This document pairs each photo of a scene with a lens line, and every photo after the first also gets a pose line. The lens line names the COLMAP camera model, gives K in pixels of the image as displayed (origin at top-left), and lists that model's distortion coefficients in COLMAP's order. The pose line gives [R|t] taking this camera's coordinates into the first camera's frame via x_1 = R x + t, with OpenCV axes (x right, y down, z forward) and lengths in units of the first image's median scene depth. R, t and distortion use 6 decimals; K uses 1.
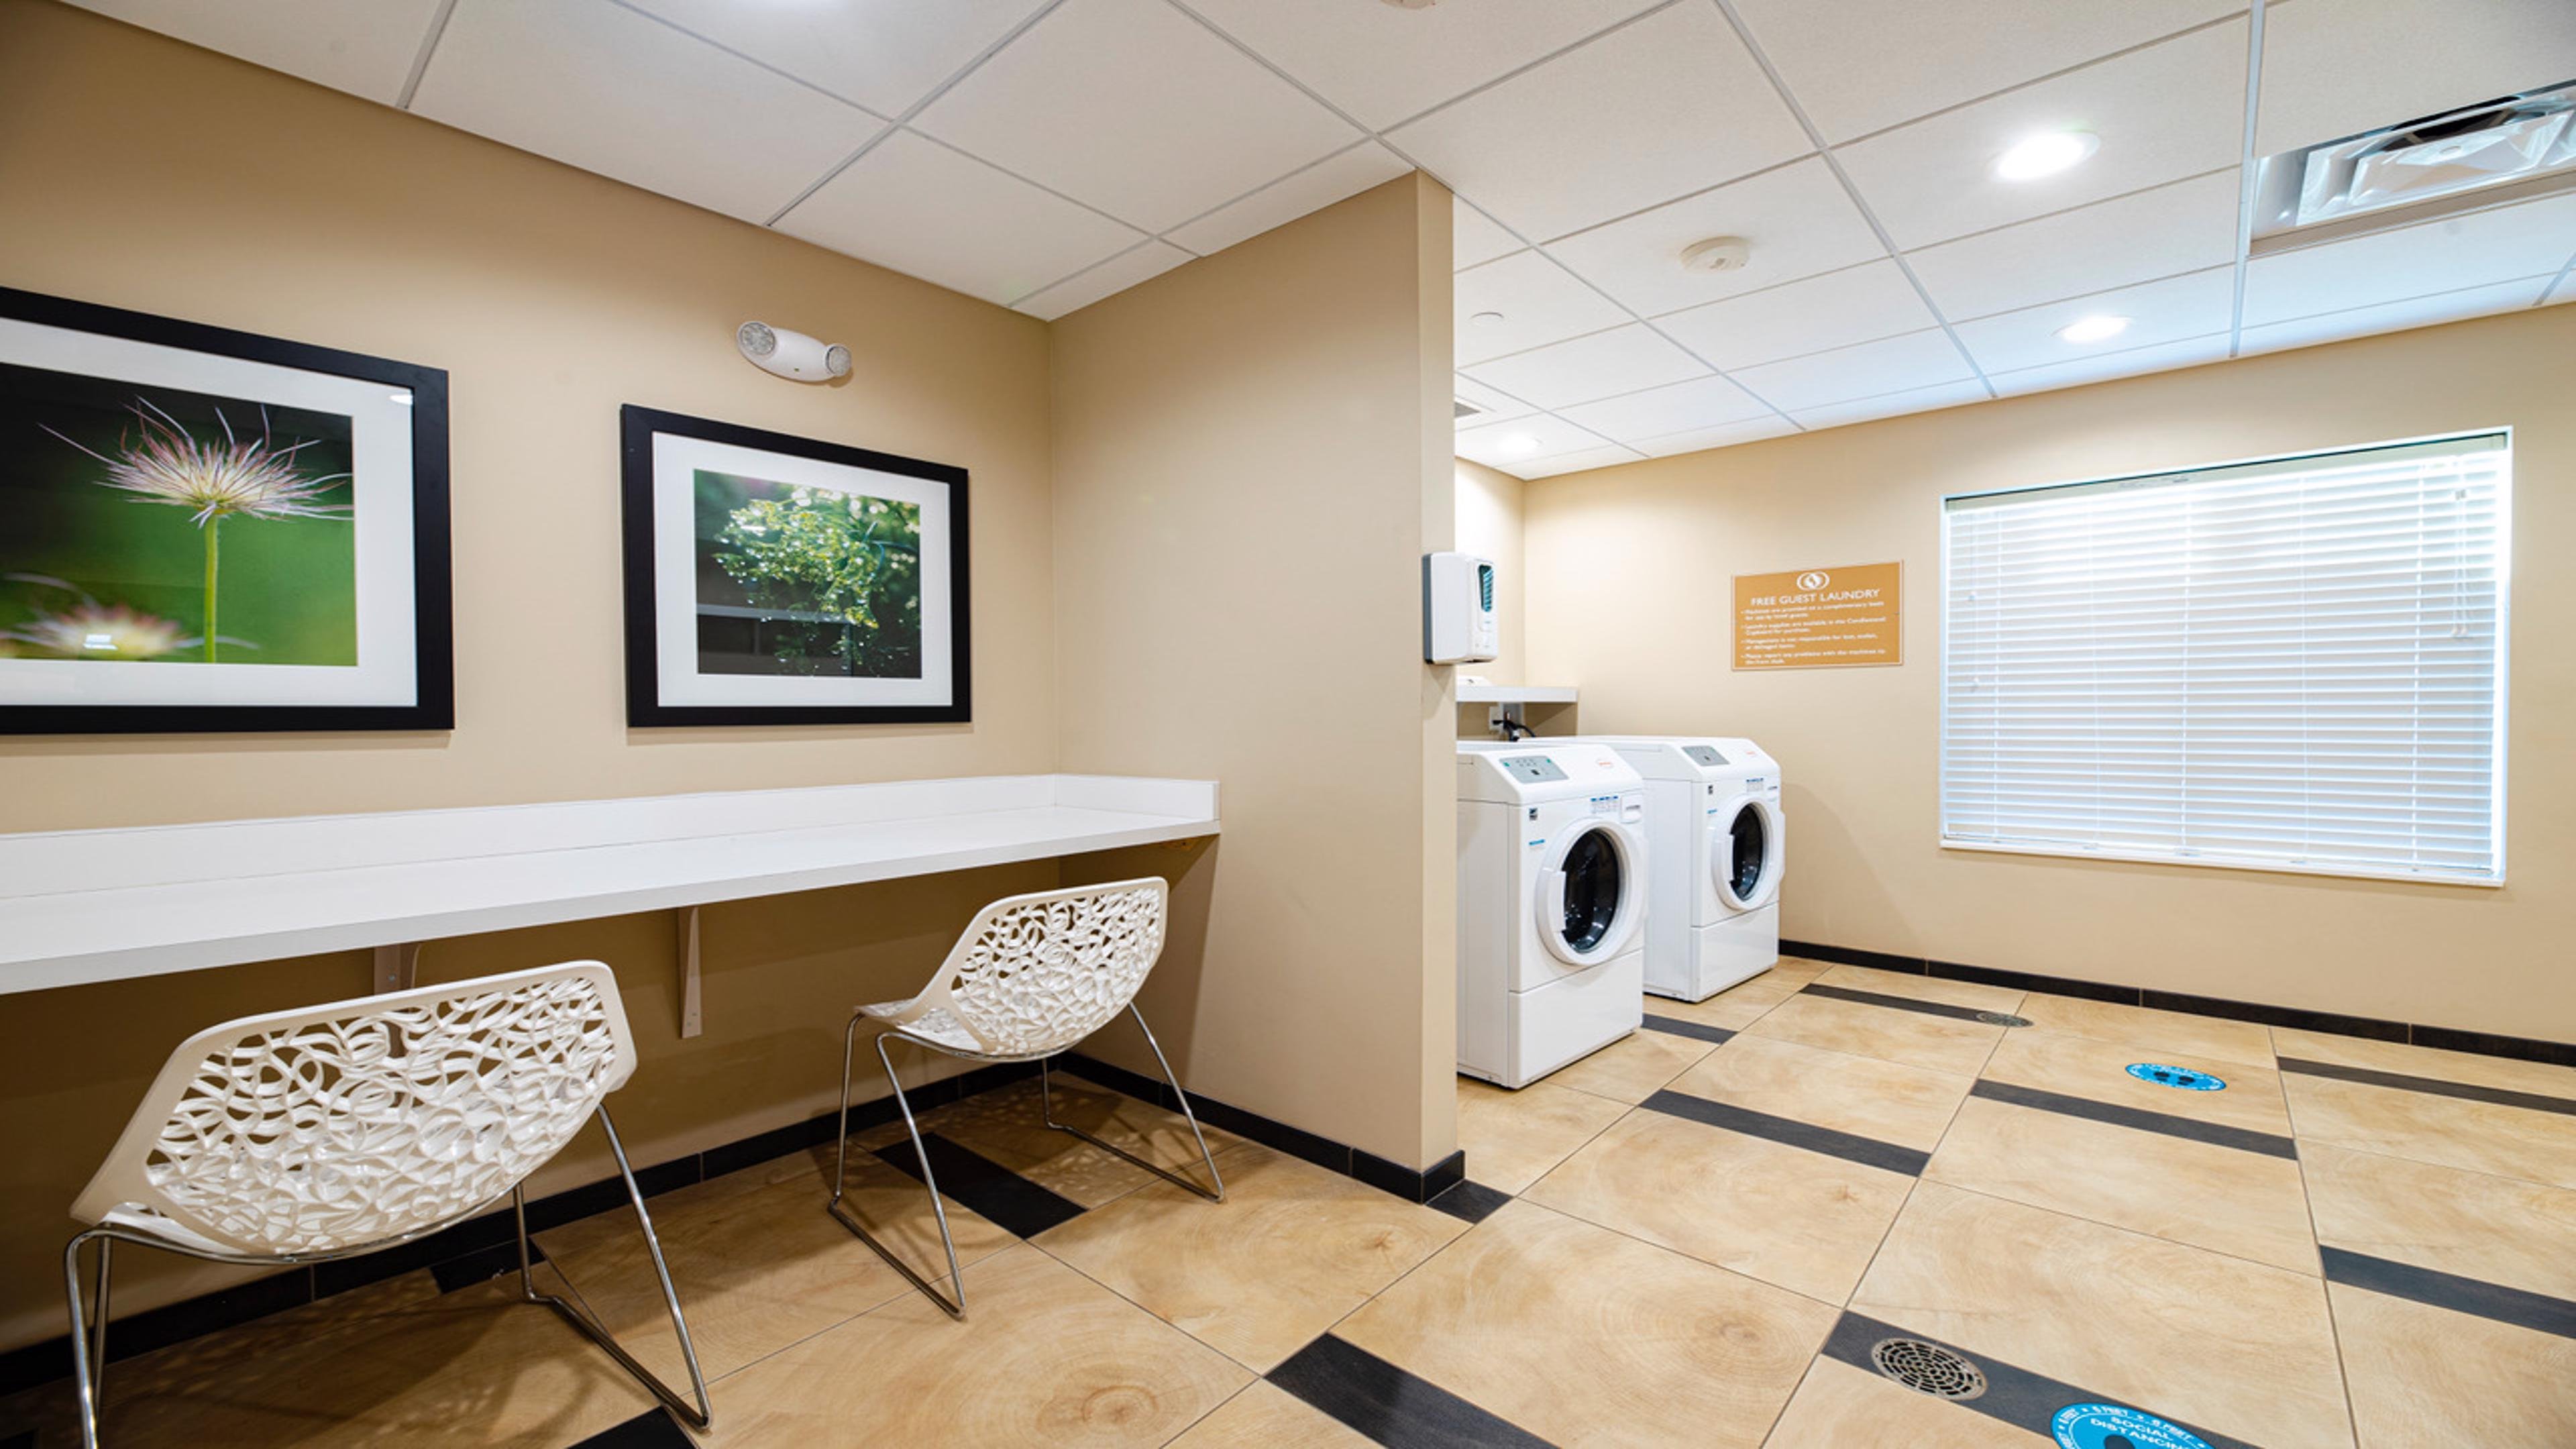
lens RADIAL K [[1035.0, 0, 1285.1], [0, 1035.0, 728.7], [0, 0, 1]] dist [-0.002430, -0.002278]
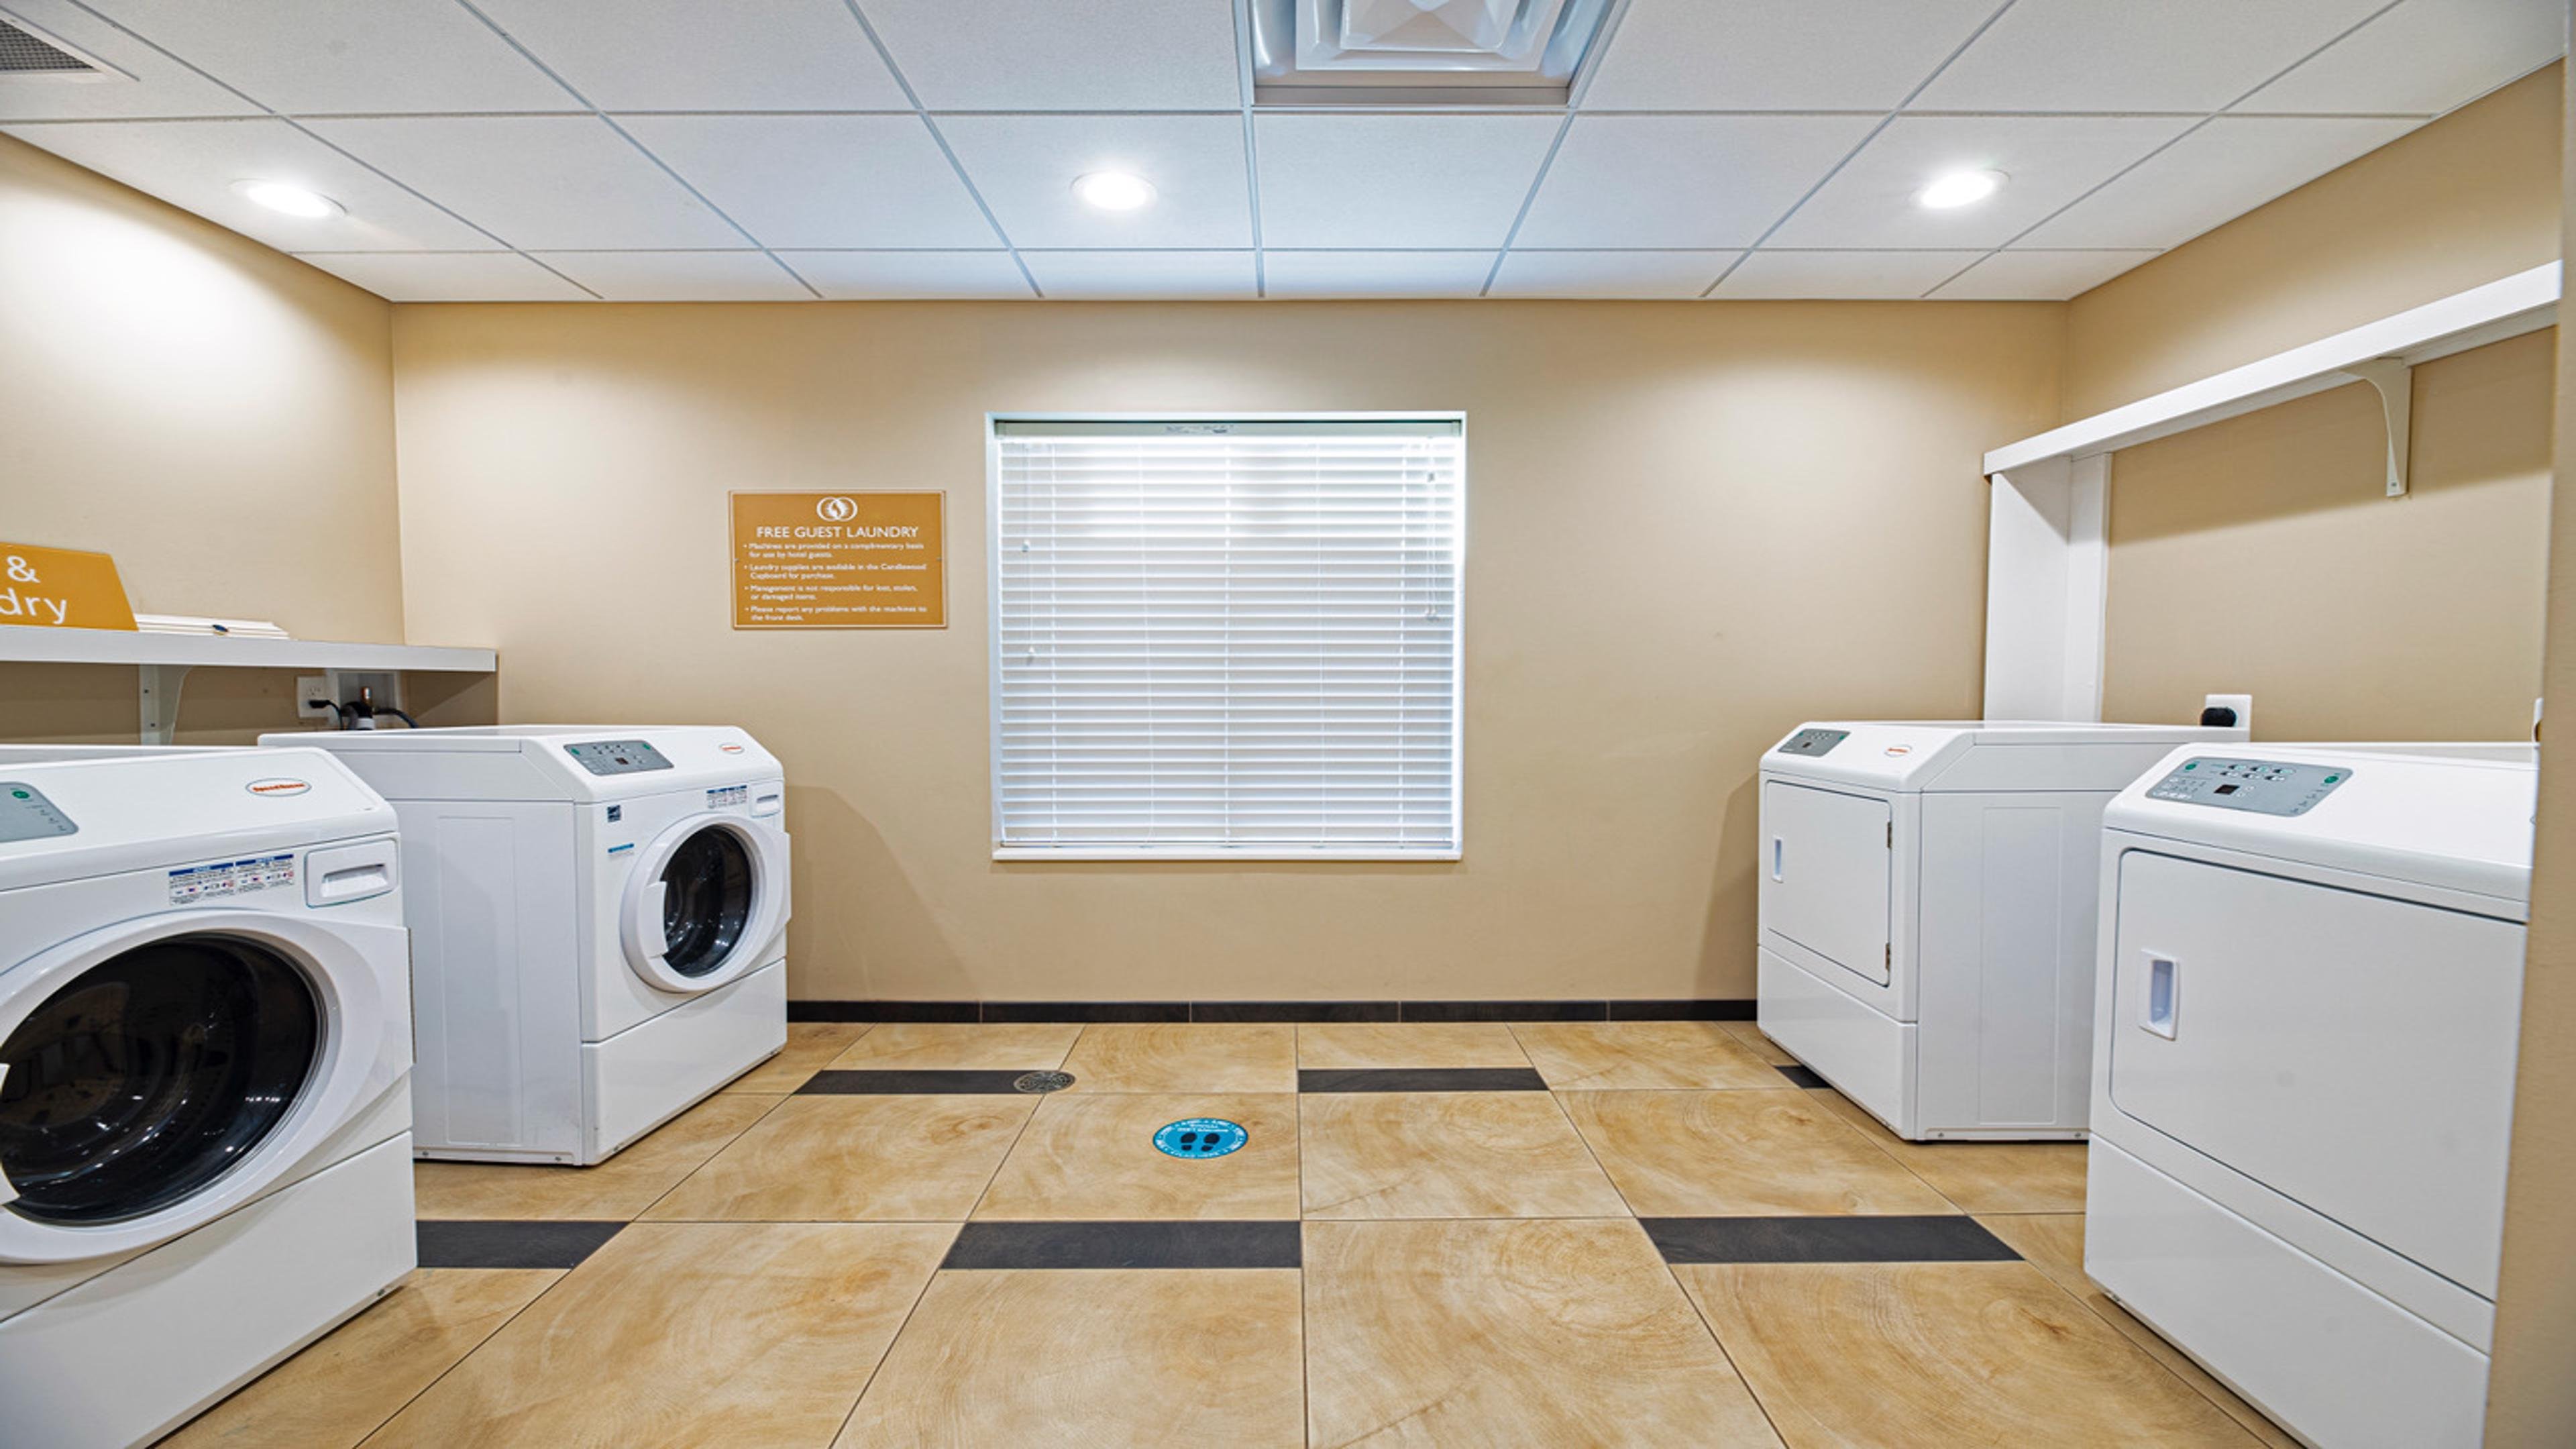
lens RADIAL K [[1035.0, 0, 1289.6], [0, 1035.0, 729.7], [0, 0, 1]] dist [-0.002430, -0.002278]
pose [[0.747102, -0.020334, 0.664398, 0.327639], [0.007246, 0.999722, 0.022448, -0.001225], [-0.664670, -0.011957, 0.747041, 0.300548]]
